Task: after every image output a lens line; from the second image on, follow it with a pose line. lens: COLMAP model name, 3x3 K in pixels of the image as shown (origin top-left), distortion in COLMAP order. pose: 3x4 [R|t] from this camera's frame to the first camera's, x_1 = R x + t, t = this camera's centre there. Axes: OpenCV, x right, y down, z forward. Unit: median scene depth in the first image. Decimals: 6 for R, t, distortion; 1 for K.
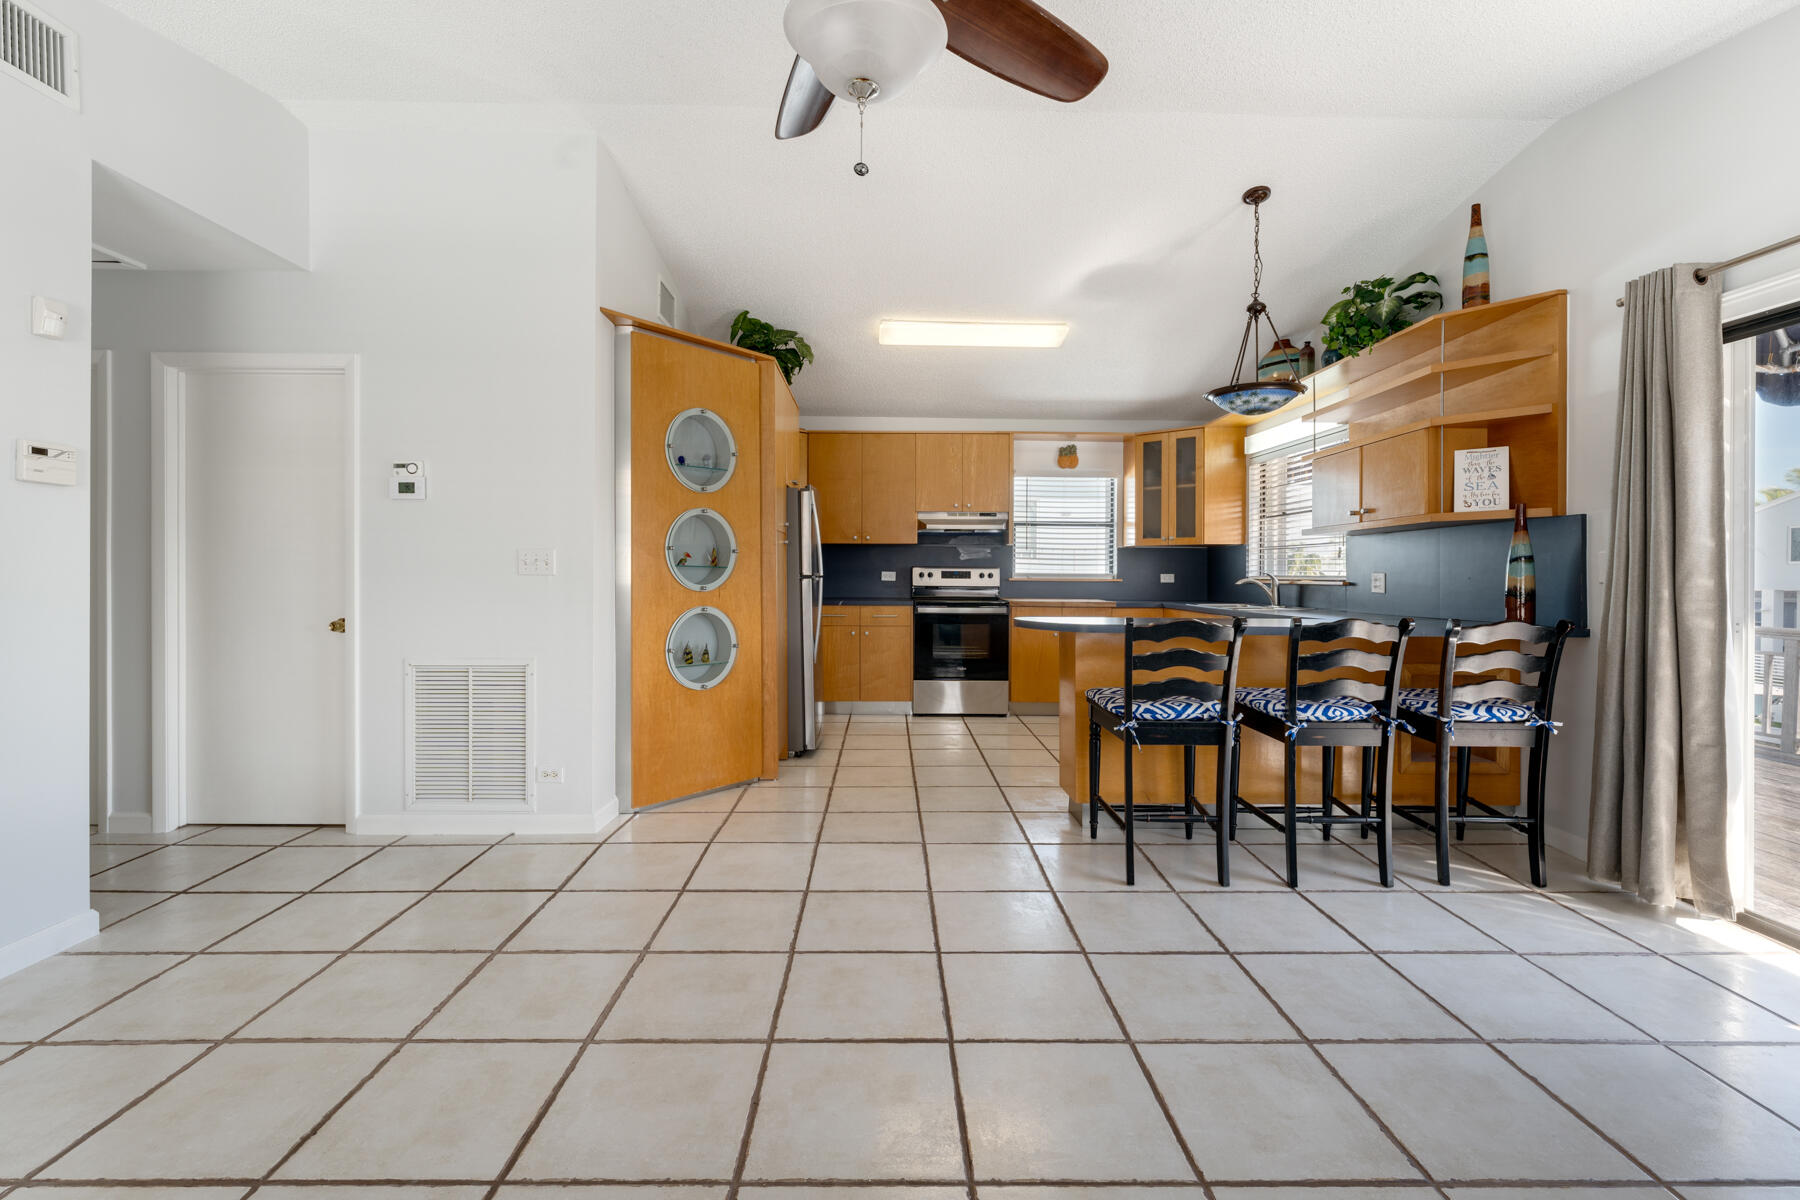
lens RADIAL K [[783.9, 0, 898.9], [0, 783.9, 577.9], [0, 0, 1]] dist [-0.010351, 0.000063]
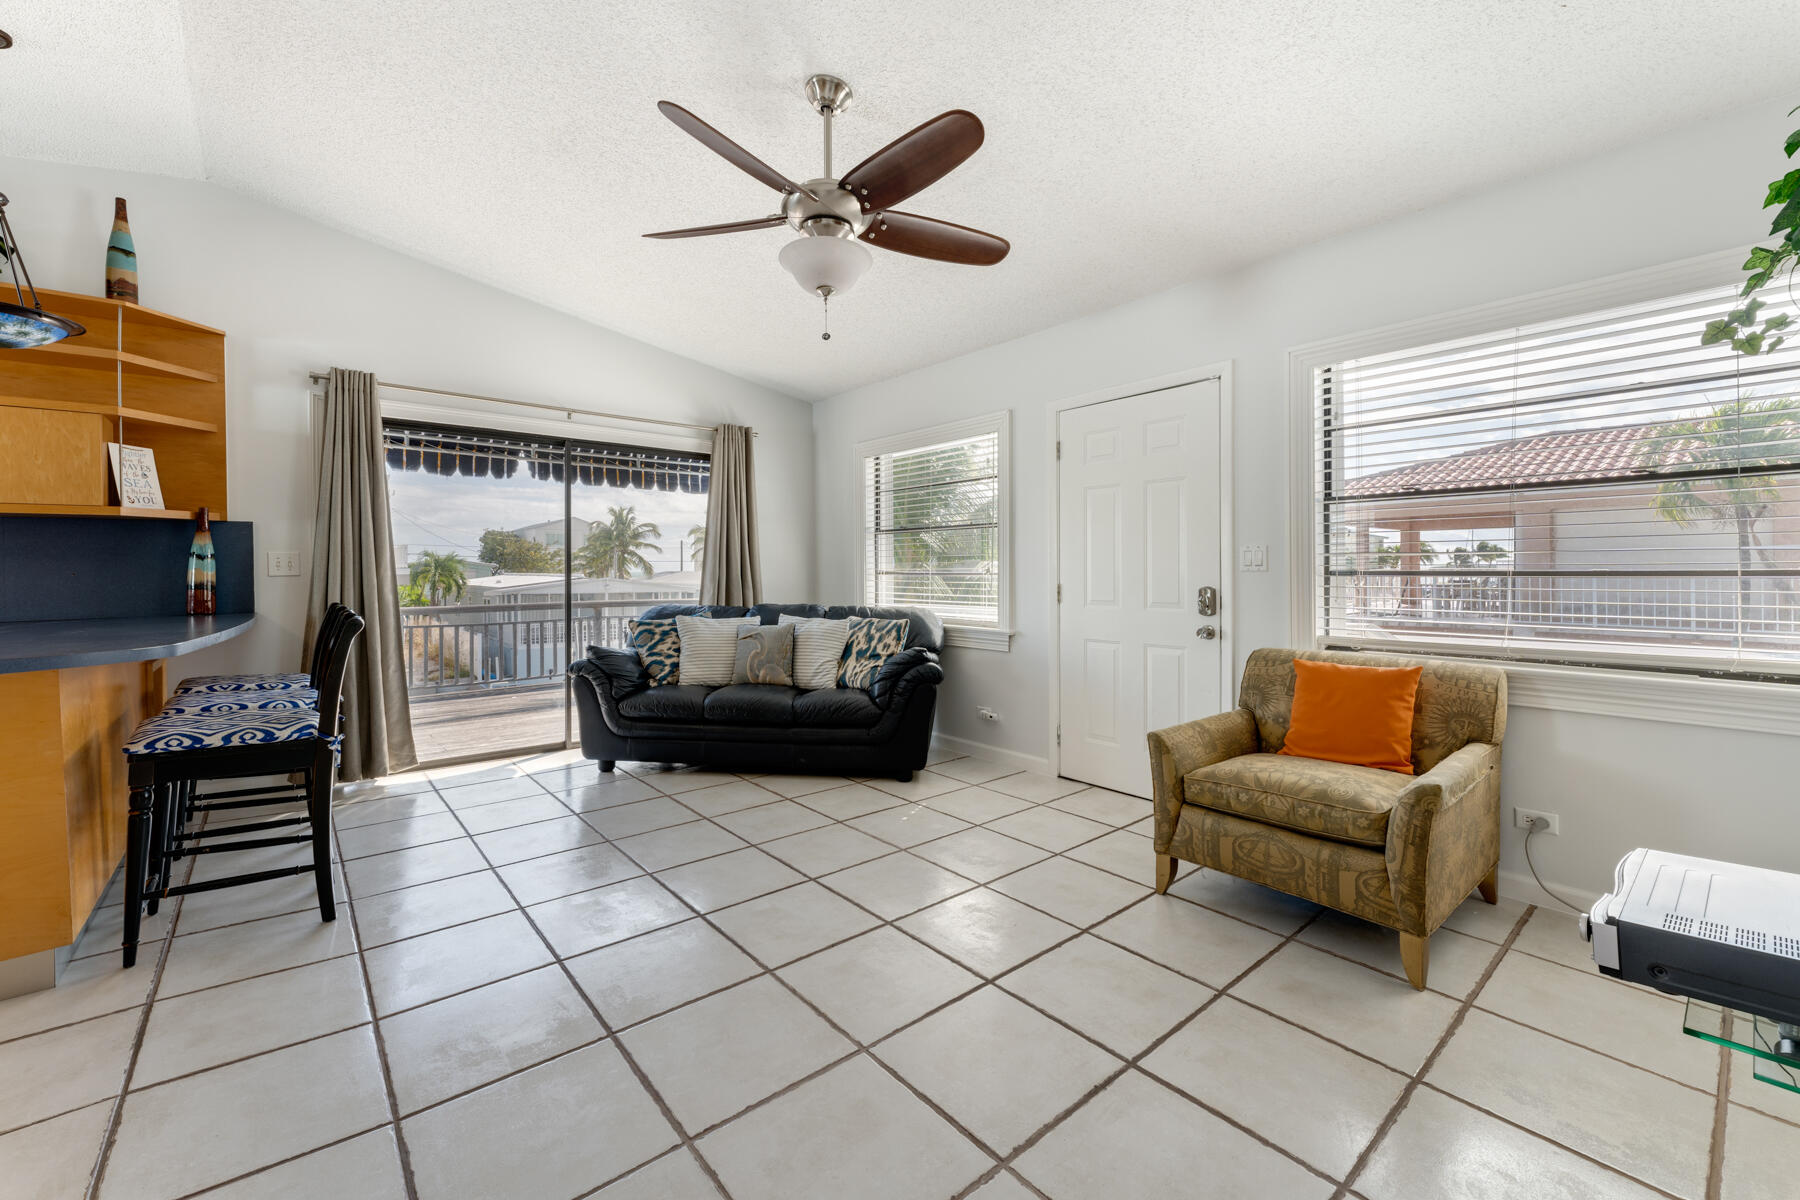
lens RADIAL K [[732.9, 0, 894.0], [0, 732.9, 568.8], [0, 0, 1]] dist [-0.000798, 0.000100]
pose [[-0.623427, -0.002671, 0.781877, -0.546707], [0.006823, 0.999938, 0.008856, -0.007219], [-0.781851, 0.010856, -0.623370, 0.734576]]
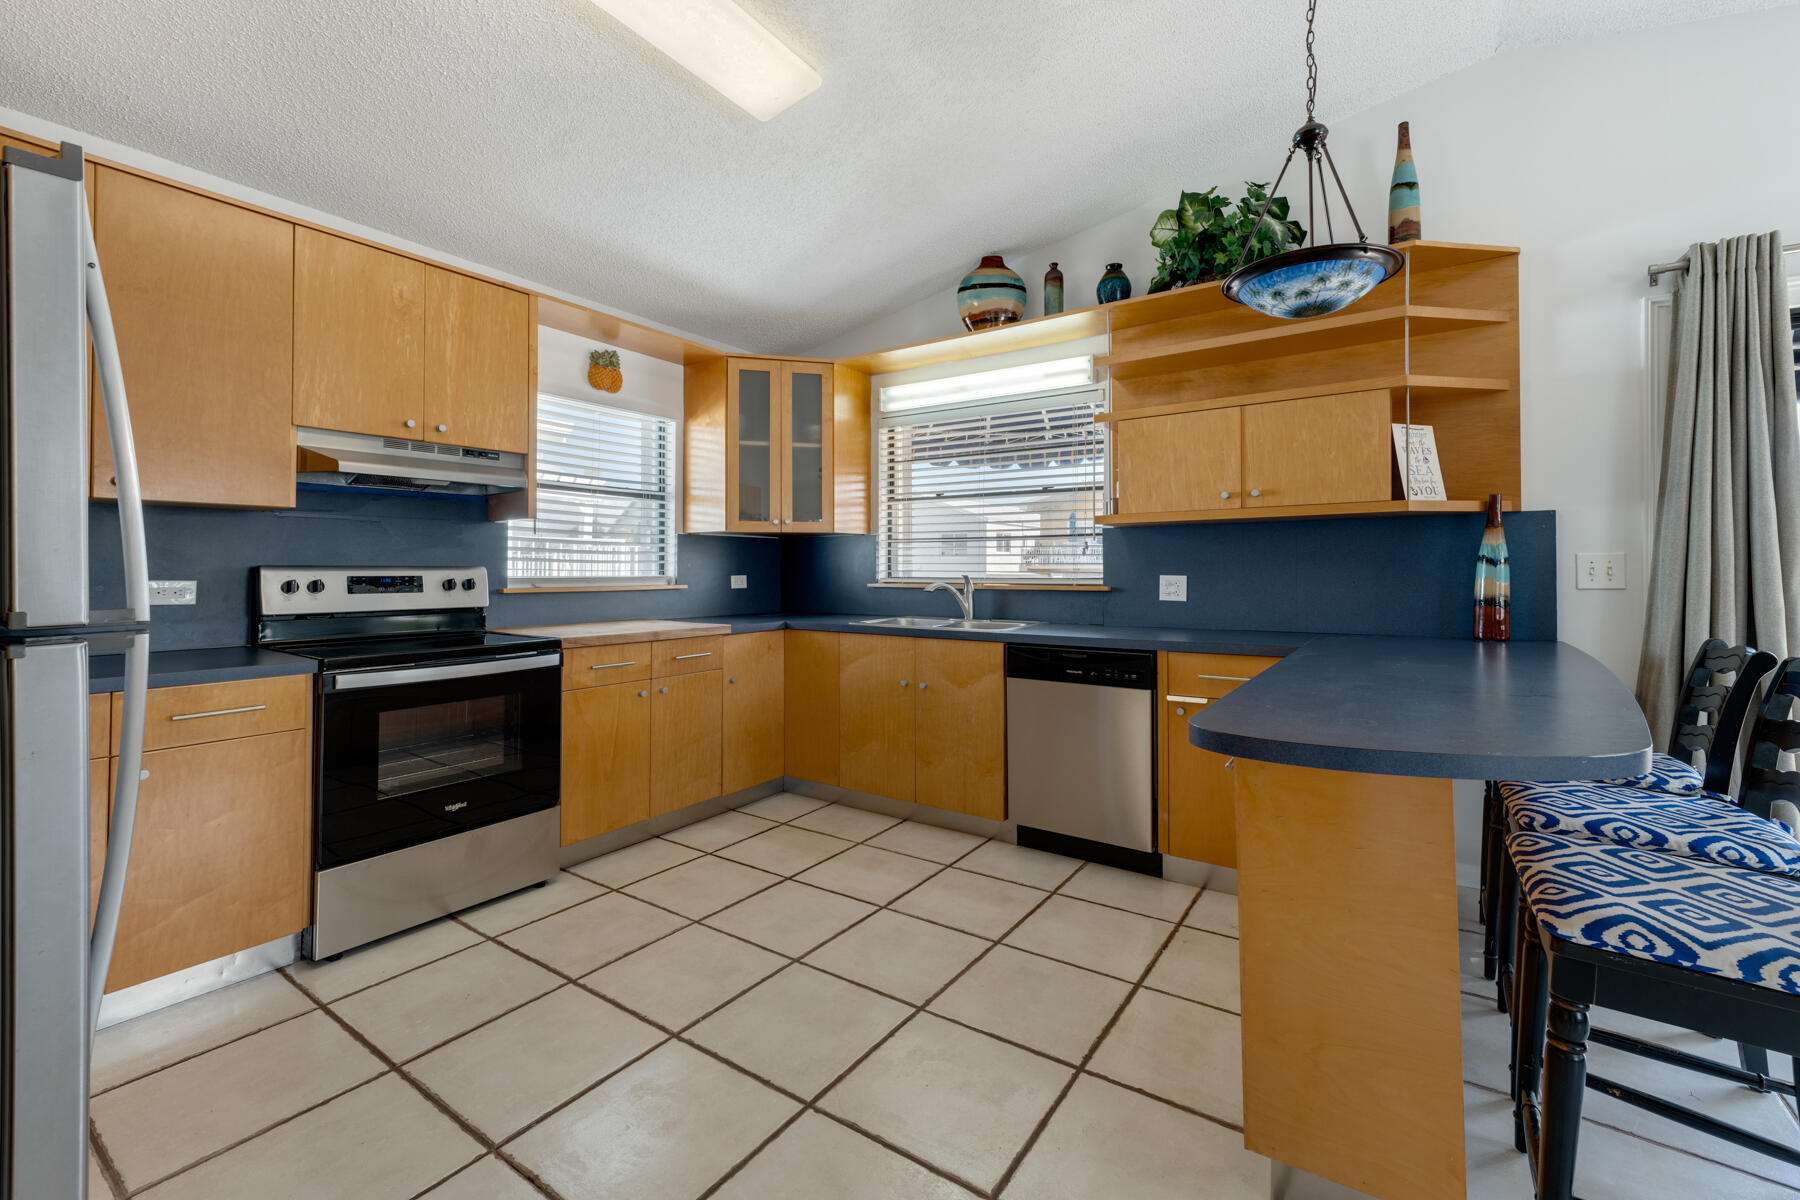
lens RADIAL K [[755.0, 0, 916.1], [0, 755.0, 566.9], [0, 0, 1]] dist [0.001499, 0.000251]
pose [[0.572980, -0.004236, 0.819559, -0.176415], [0.008204, 0.999966, -0.000567, -0.018780], [-0.819528, 0.007048, 0.572995, 0.871852]]
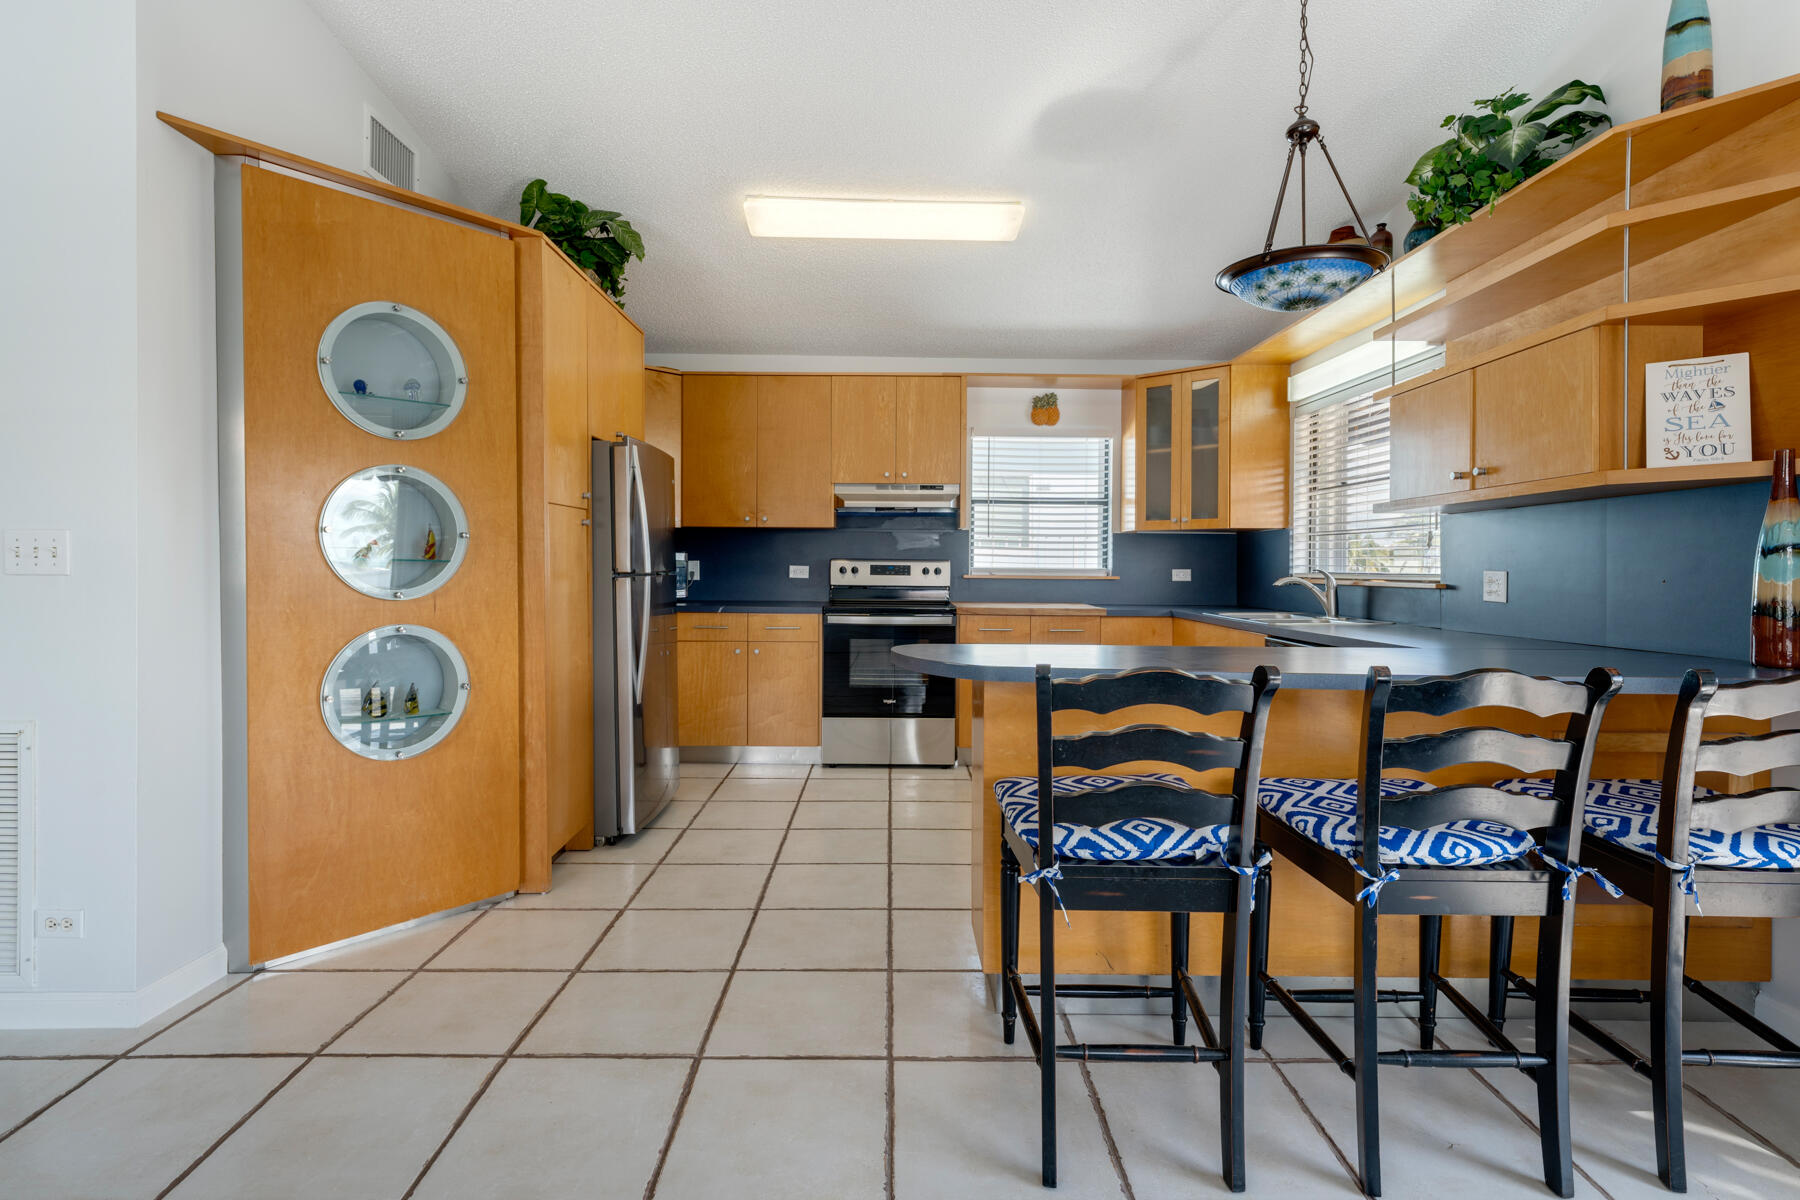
lens RADIAL K [[878.0, 0, 888.5], [0, 878.0, 568.4], [0, 0, 1]] dist [0.000188, 0.000328]
pose [[0.999872, 0.001555, -0.015943, 0.142640], [-0.001583, 0.999997, -0.001767, -0.006978], [0.015940, 0.001792, 0.999871, 0.304150]]
